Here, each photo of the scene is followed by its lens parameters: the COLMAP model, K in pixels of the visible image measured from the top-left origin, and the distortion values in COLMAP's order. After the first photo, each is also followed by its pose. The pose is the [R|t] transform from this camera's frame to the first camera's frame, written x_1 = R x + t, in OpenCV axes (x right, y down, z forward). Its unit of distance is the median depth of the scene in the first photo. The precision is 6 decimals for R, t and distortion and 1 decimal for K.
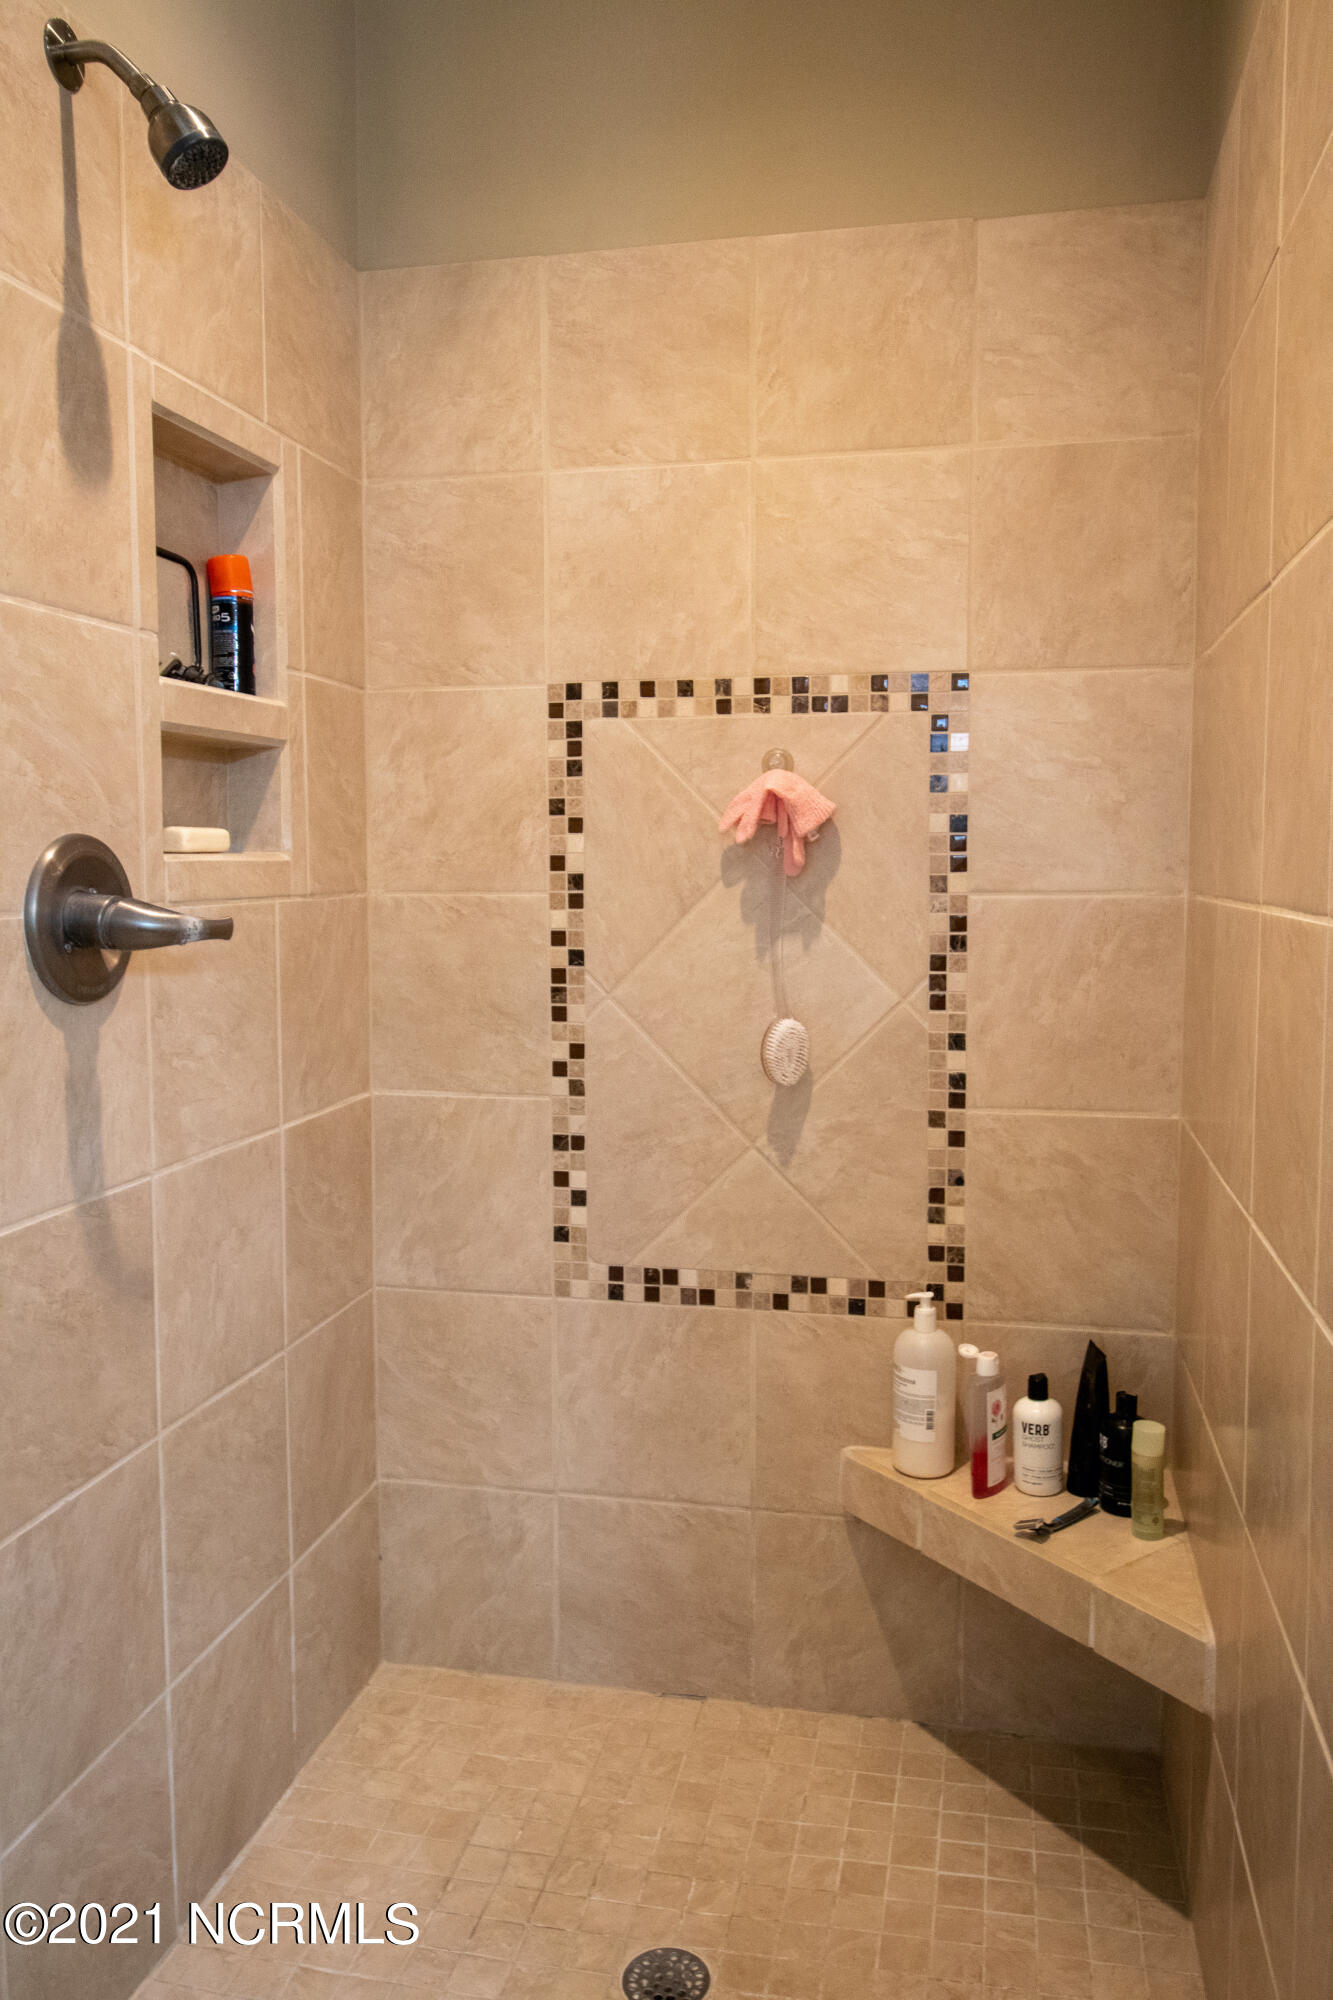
lens RADIAL K [[1557.9, 0, 665.1], [0, 1557.9, 1003.2], [0, 0, 1]] dist [0.000624, -0.004412]
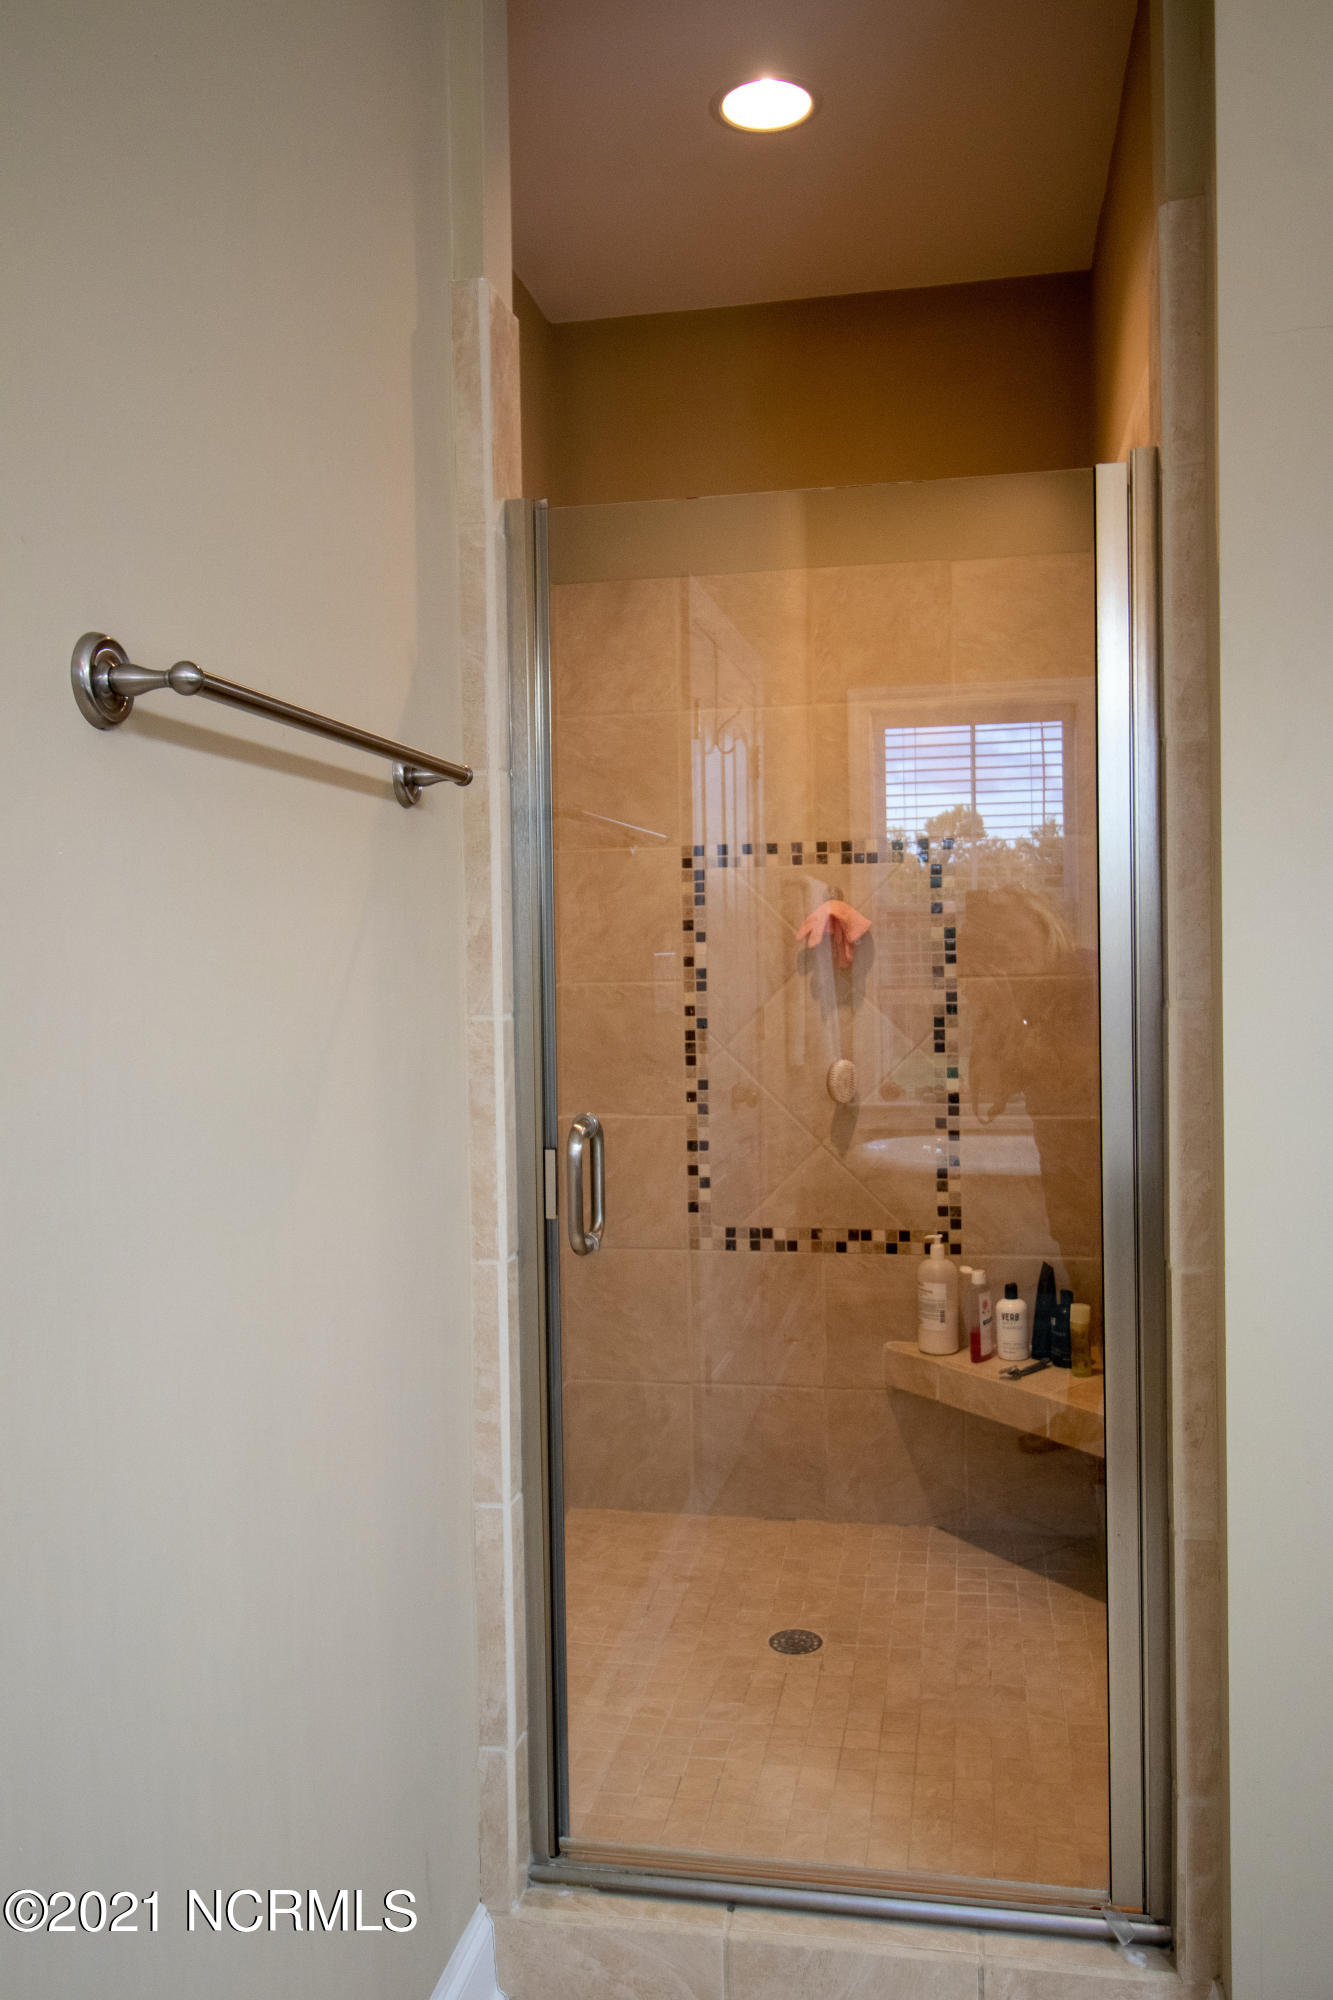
lens RADIAL K [[1557.9, 0, 665.6], [0, 1557.9, 996.6], [0, 0, 1]] dist [0.000624, -0.004412]
pose [[0.999678, -0.016820, 0.018979, -0.124064], [0.017862, 0.998262, -0.056164, 0.030461], [-0.018002, 0.056485, 0.998241, -0.536830]]
